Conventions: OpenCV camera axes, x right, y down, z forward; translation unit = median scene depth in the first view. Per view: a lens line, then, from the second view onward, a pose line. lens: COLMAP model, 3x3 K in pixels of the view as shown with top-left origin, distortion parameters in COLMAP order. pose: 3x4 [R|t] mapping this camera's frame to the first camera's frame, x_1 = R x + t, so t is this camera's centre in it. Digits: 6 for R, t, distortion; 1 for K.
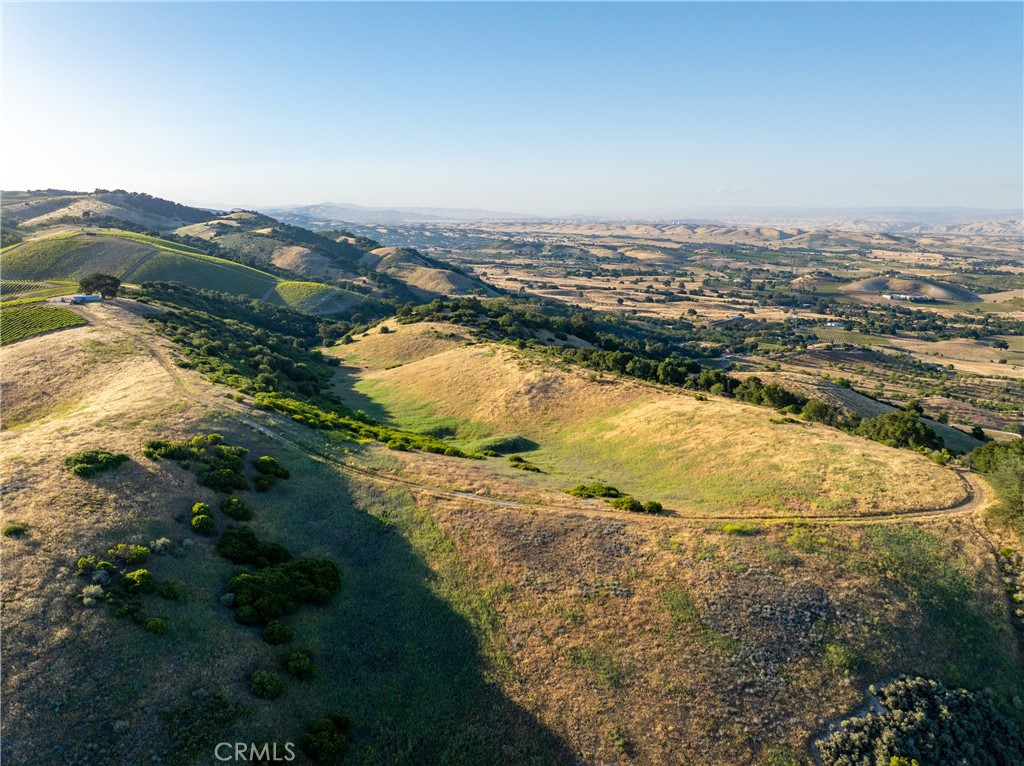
lens RADIAL K [[717.8, 0, 515.0], [0, 717.8, 379.5], [0, 0, 1]] dist [-0.039043, 0.000398]
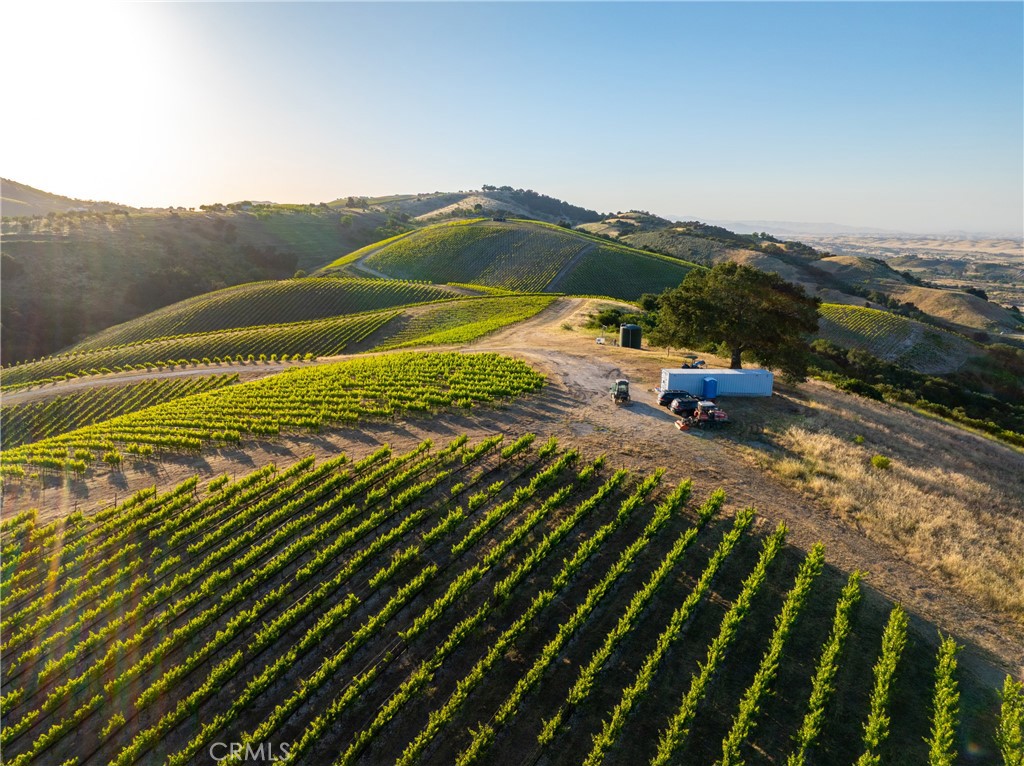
lens RADIAL K [[717.8, 0, 515.0], [0, 717.8, 379.5], [0, 0, 1]] dist [-0.039043, 0.000398]
pose [[0.898213, 0.095677, -0.429021, -0.071135], [-0.103347, 0.994630, 0.005444, -0.013800], [0.427238, 0.039448, 0.903278, 0.097780]]
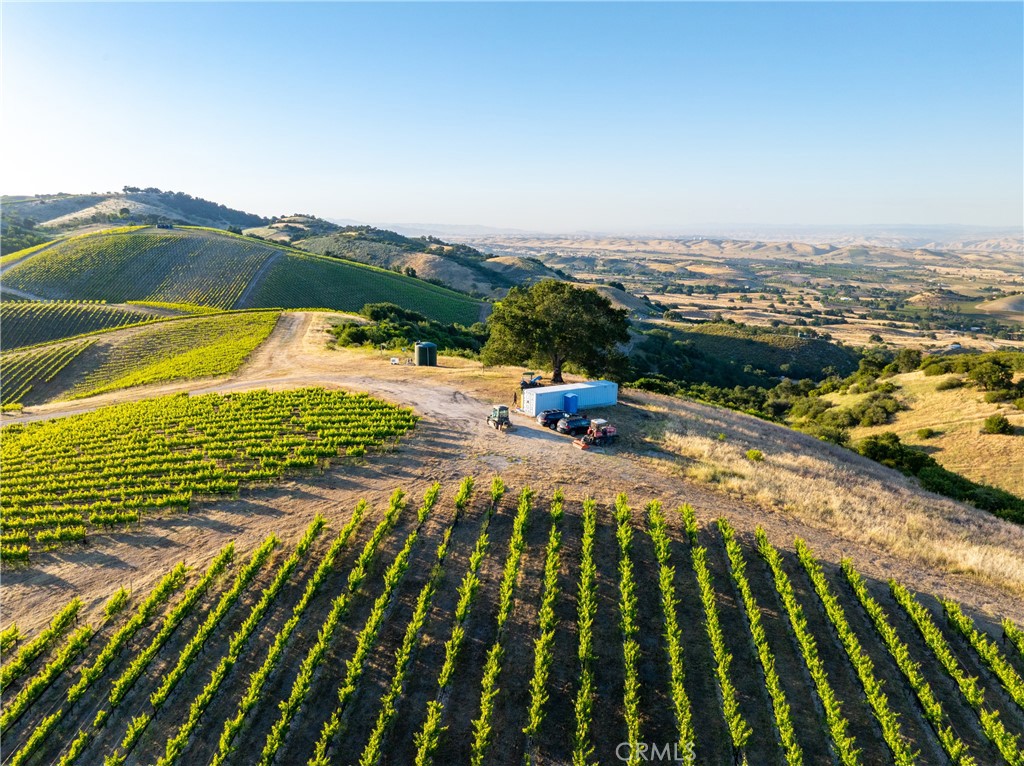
lens RADIAL K [[717.8, 0, 515.0], [0, 717.8, 379.5], [0, 0, 1]] dist [-0.039043, 0.000398]
pose [[0.999988, 0.001266, 0.004793, -0.078082], [-0.001159, 0.999751, -0.022299, -0.014382], [-0.004820, 0.022293, 0.999740, 0.097051]]
